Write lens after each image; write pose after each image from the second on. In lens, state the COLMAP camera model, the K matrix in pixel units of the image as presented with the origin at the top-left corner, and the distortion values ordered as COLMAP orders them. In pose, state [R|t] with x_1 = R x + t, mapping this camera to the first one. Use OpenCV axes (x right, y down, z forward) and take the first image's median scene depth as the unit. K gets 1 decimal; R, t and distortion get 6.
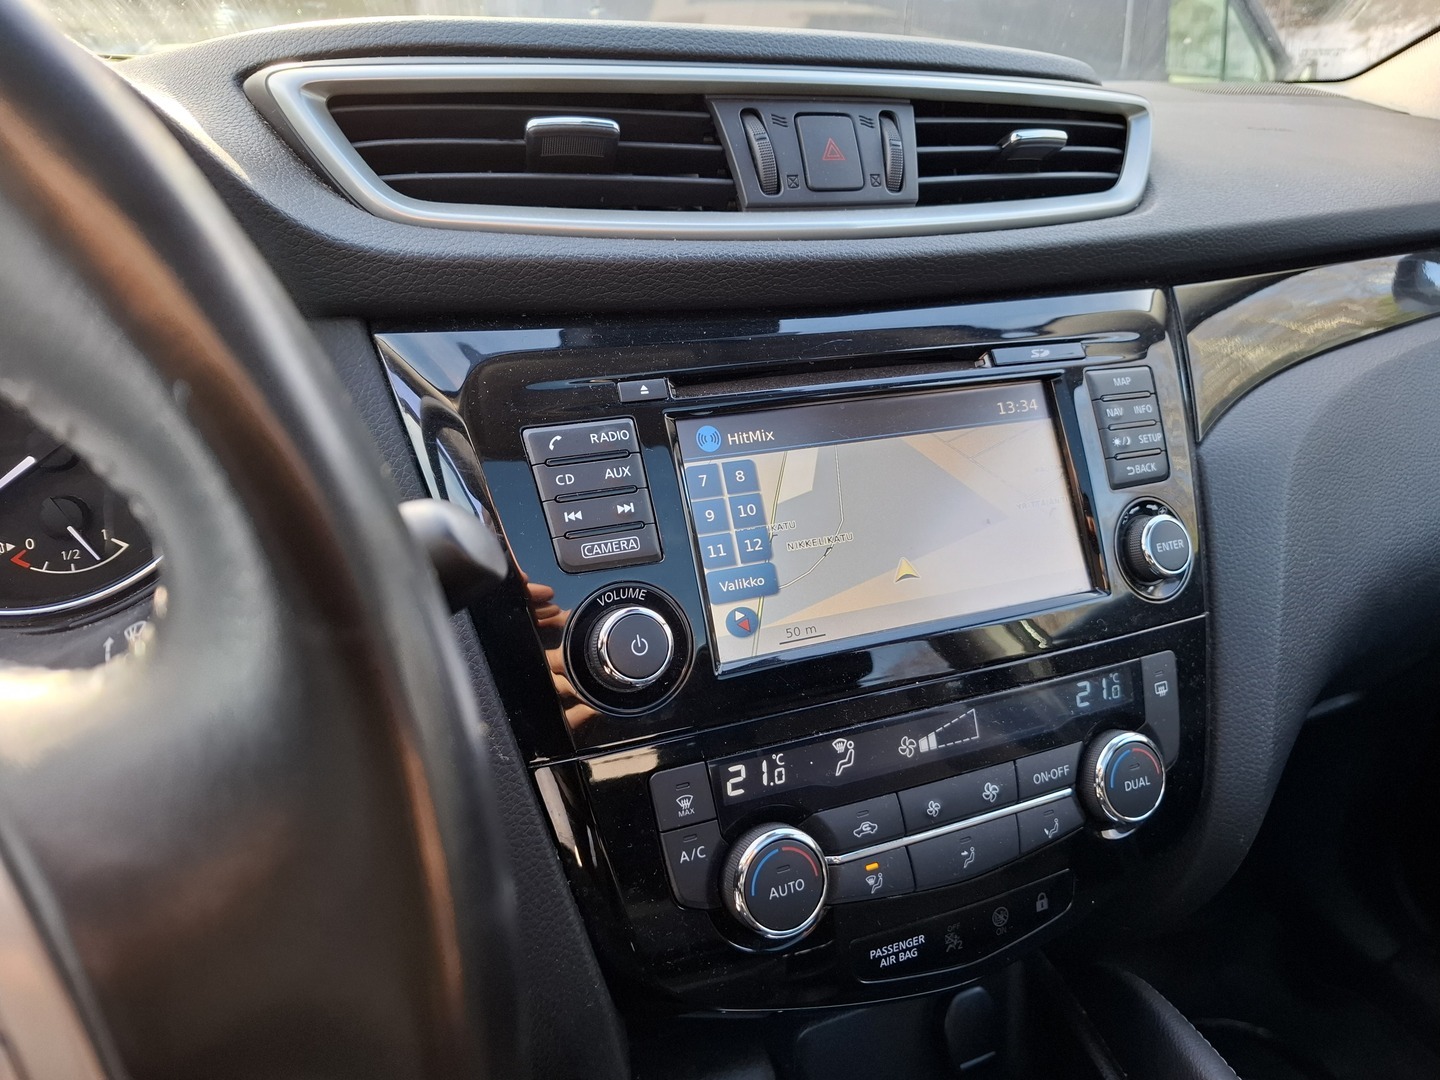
lens RADIAL K [[989.2, 0, 720.0], [0, 989.2, 540.0], [0, 0, 1]] dist [0.076223, -0.130184]
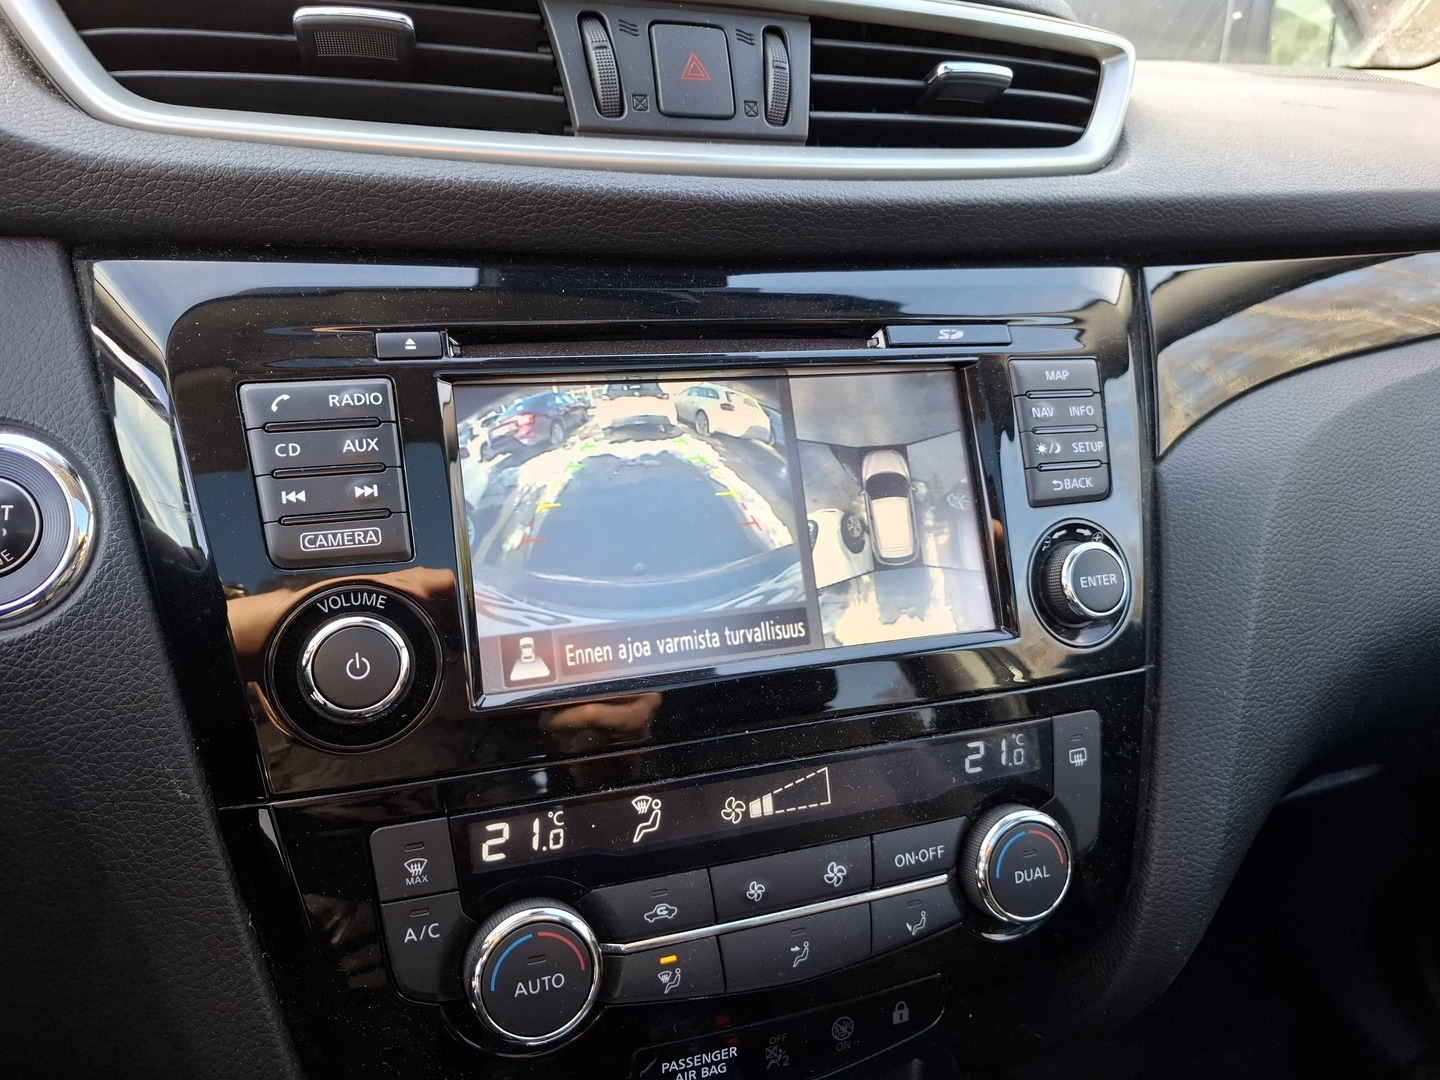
lens RADIAL K [[989.2, 0, 720.0], [0, 989.2, 540.0], [0, 0, 1]] dist [0.076223, -0.130184]
pose [[0.996340, 0.061895, -0.058950, 0.199923], [-0.061870, 0.998082, 0.002251, -0.010477], [0.058976, 0.001405, 0.998258, 0.186283]]
